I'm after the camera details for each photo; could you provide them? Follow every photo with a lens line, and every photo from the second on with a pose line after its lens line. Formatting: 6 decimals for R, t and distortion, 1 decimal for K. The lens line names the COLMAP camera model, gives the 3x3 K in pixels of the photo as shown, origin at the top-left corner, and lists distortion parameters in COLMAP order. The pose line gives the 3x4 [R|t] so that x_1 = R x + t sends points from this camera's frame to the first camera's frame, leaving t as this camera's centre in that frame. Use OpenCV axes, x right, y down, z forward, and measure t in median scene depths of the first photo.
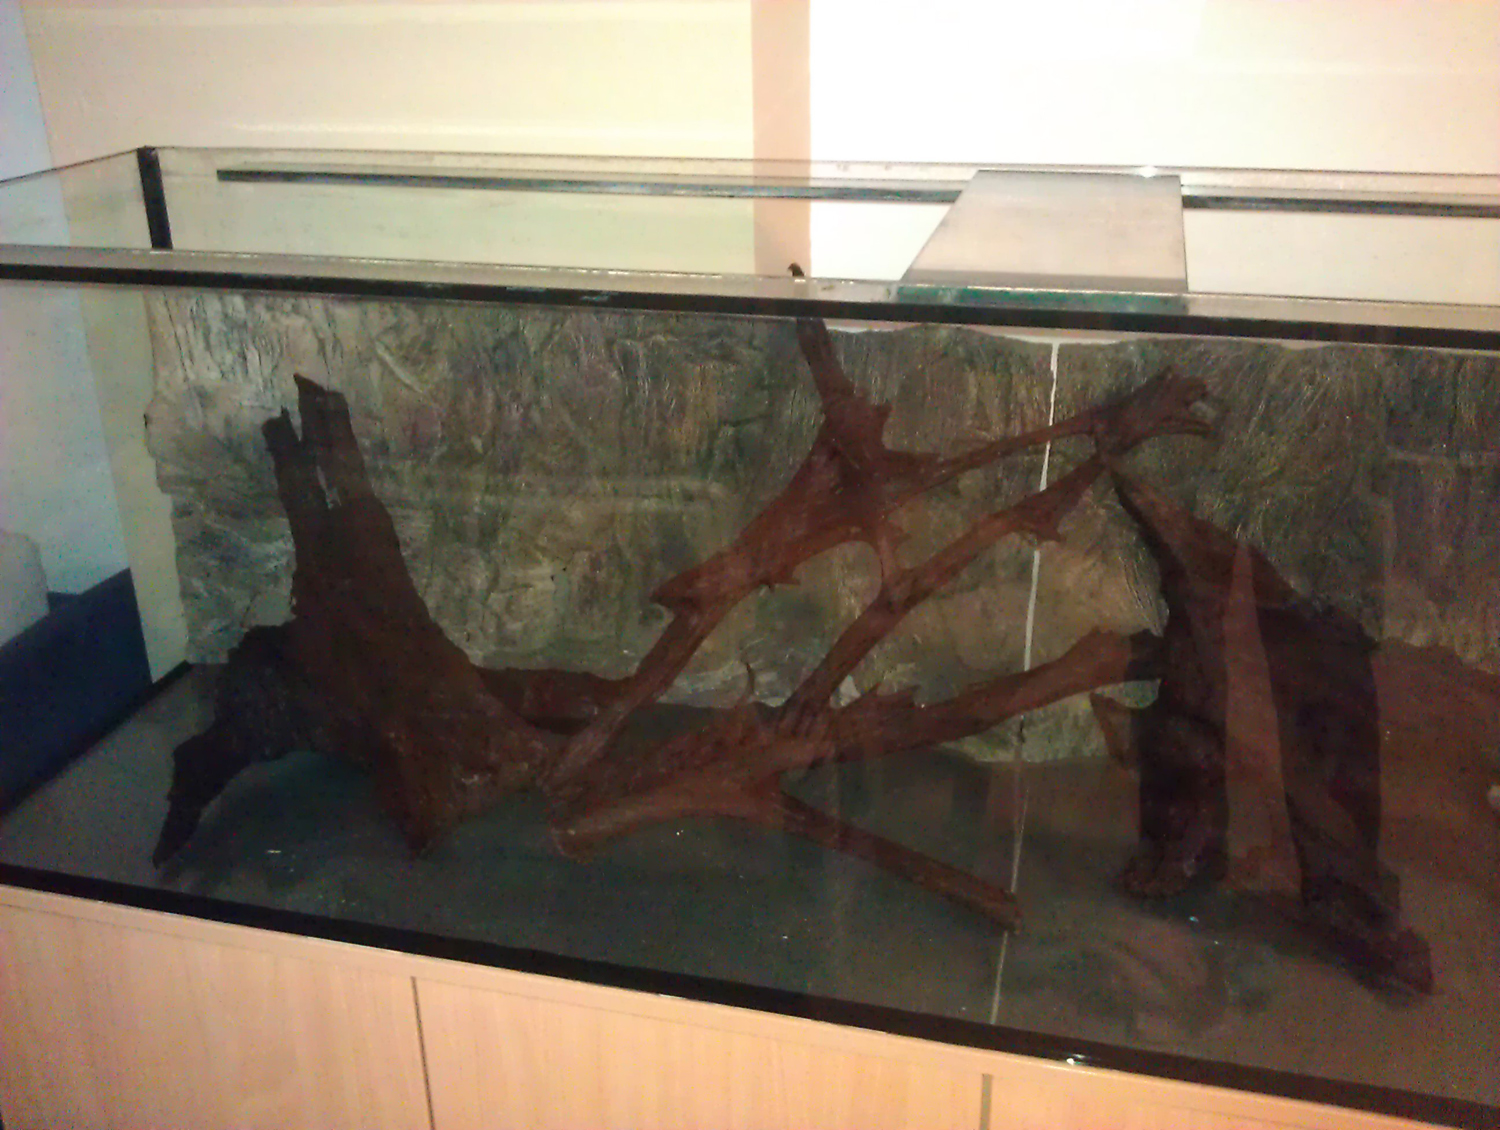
lens RADIAL K [[1481.4, 0, 731.8], [0, 1481.4, 515.2], [0, 0, 1]] dist [0.105707, -0.315080]
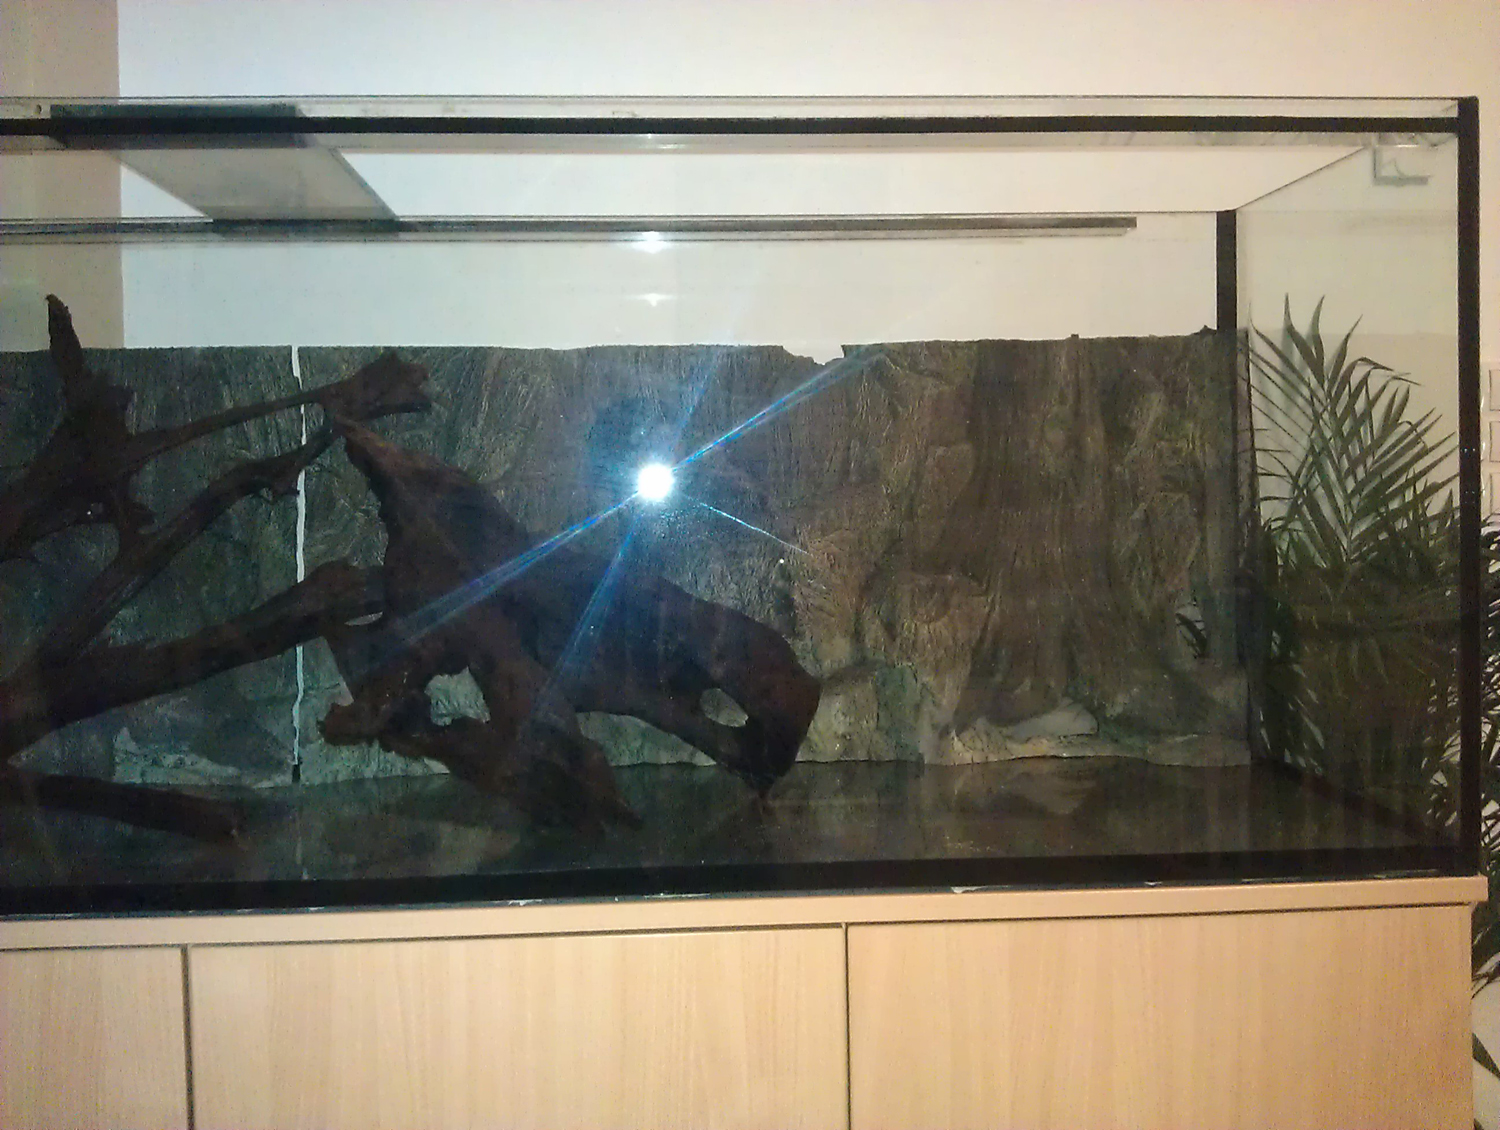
lens RADIAL K [[1481.4, 0, 731.8], [0, 1481.4, 515.2], [0, 0, 1]] dist [0.105707, -0.315080]
pose [[0.949738, -0.003084, 0.313031, 0.160949], [0.116457, 0.931664, -0.344152, 0.383374], [-0.290578, 0.363309, 0.885196, -0.030617]]
